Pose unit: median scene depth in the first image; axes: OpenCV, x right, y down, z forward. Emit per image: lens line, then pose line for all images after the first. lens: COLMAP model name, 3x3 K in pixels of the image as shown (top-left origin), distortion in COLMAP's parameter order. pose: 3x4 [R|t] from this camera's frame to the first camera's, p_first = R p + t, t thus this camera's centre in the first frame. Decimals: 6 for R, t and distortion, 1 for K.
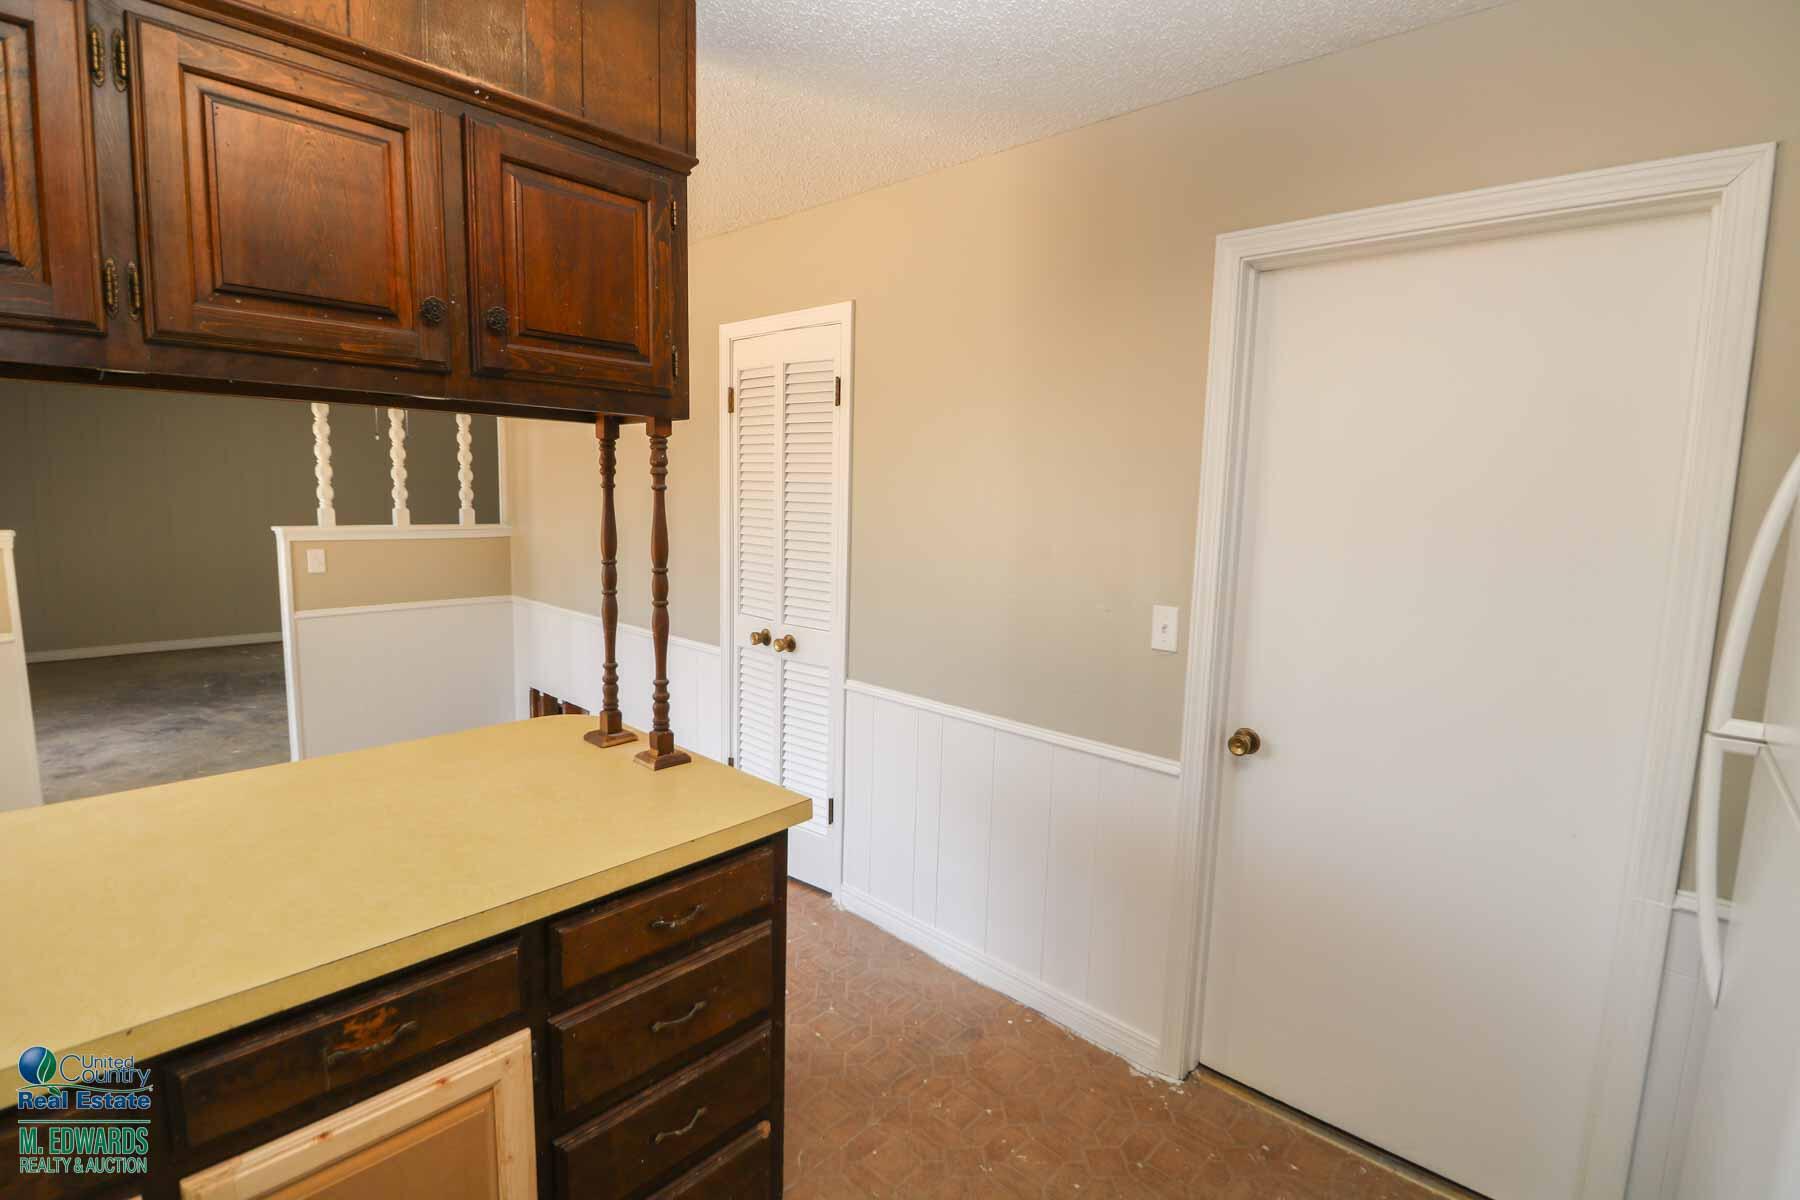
lens RADIAL K [[835.7, 0, 894.4], [0, 835.7, 606.2], [0, 0, 1]] dist [-0.014980, -0.005510]
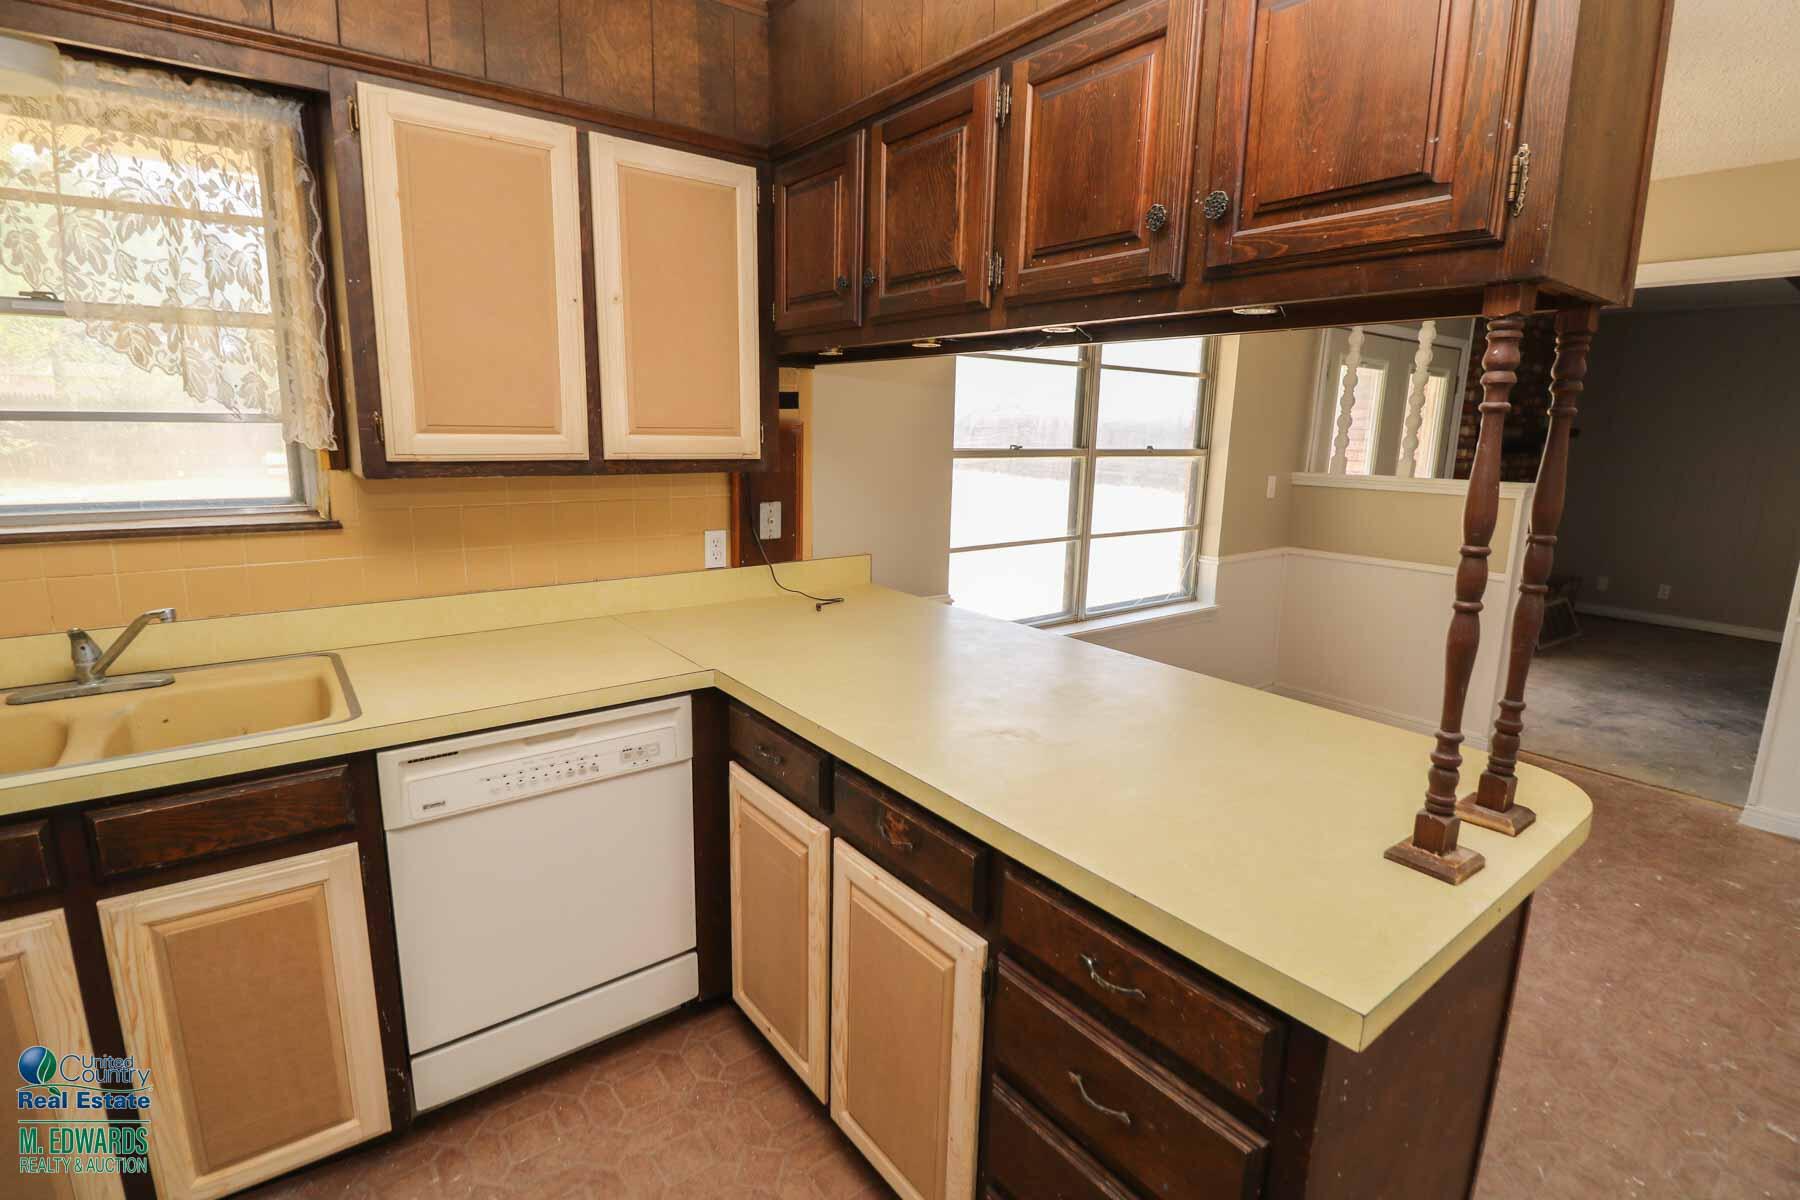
lens RADIAL K [[853.8, 0, 897.5], [0, 853.8, 590.5], [0, 0, 1]] dist [-0.023789, -0.003220]
pose [[-0.184081, 0.159339, -0.969910, 0.445964], [-0.154681, 0.969781, 0.188675, -0.075910], [0.970664, 0.184758, -0.153872, 0.839548]]
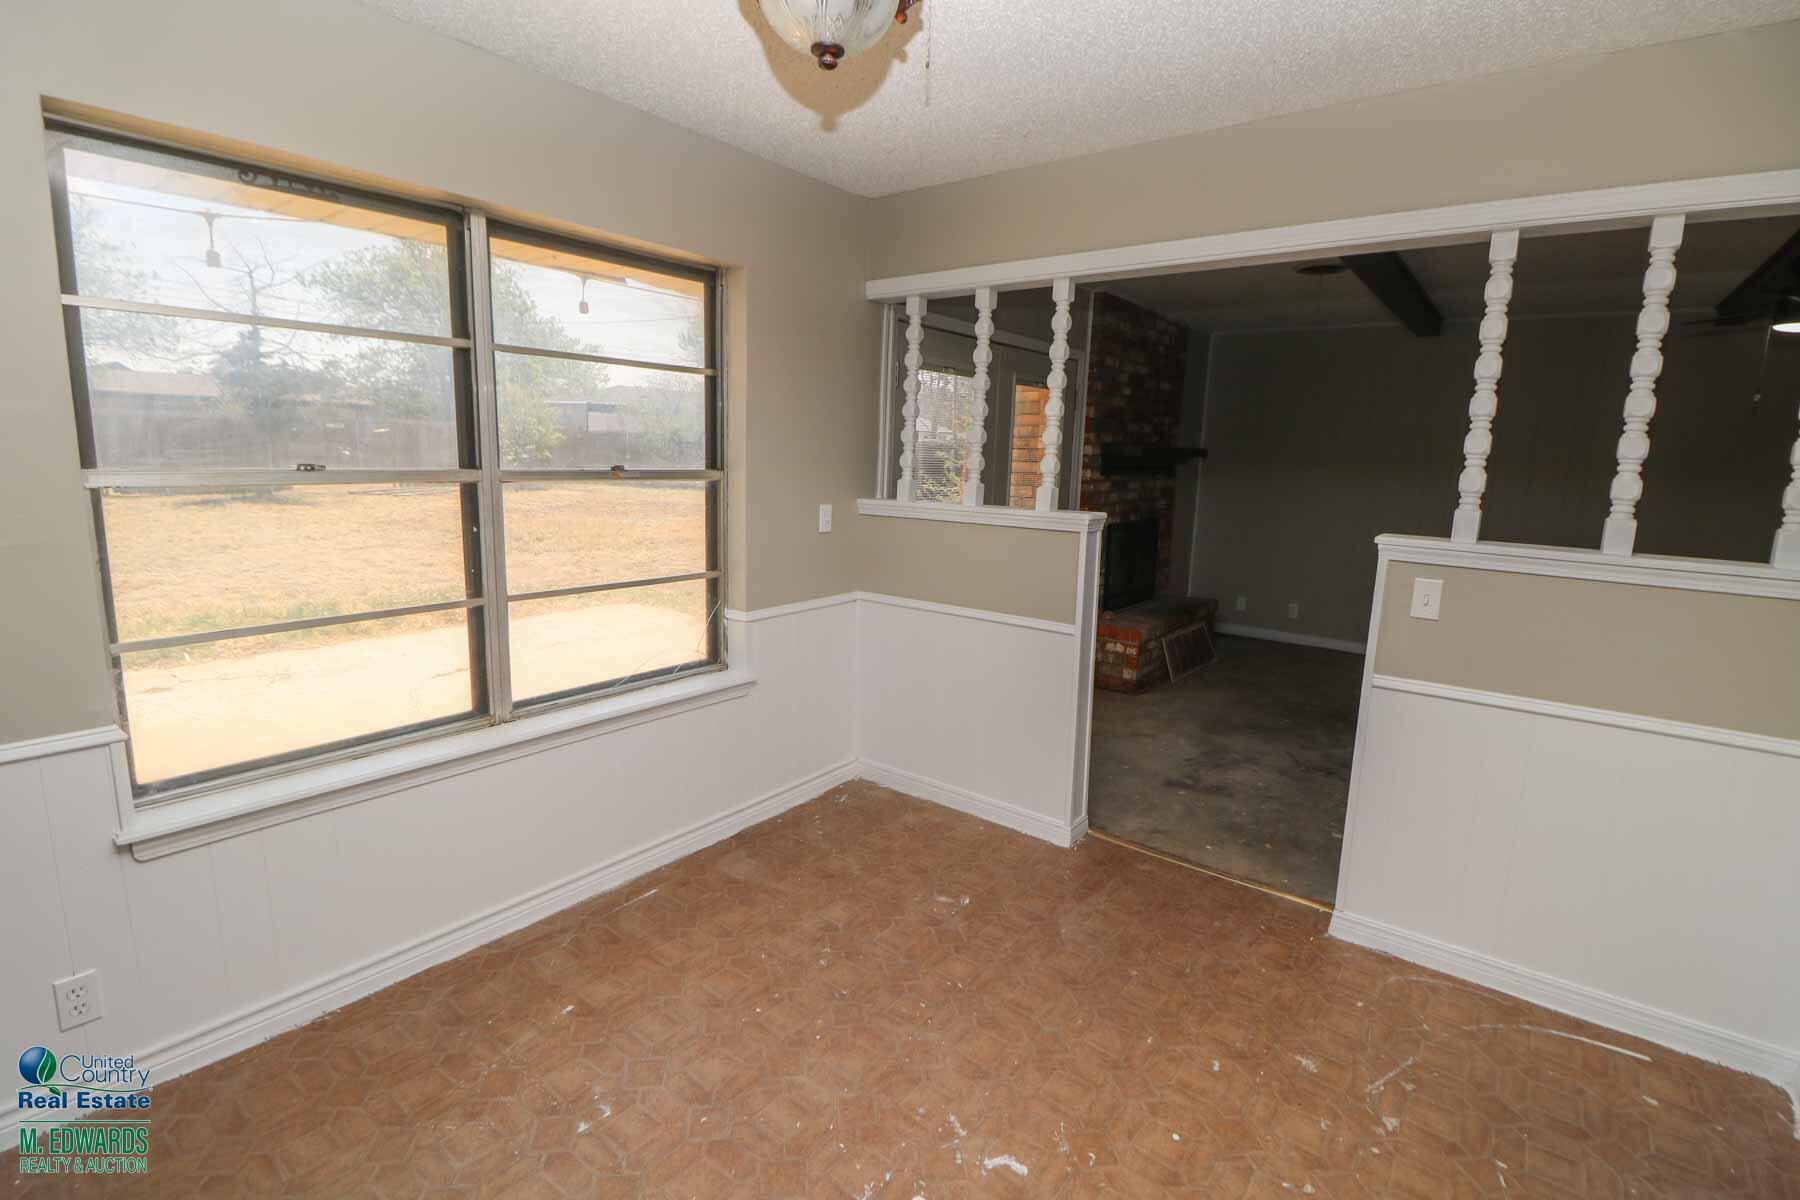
lens RADIAL K [[835.7, 0, 892.8], [0, 835.7, 593.3], [0, 0, 1]] dist [-0.014980, -0.005510]
pose [[0.075390, 0.147728, -0.986150, -0.426333], [-0.162343, 0.977589, 0.134035, -0.207856], [0.983850, 0.149989, 0.097683, 1.586422]]
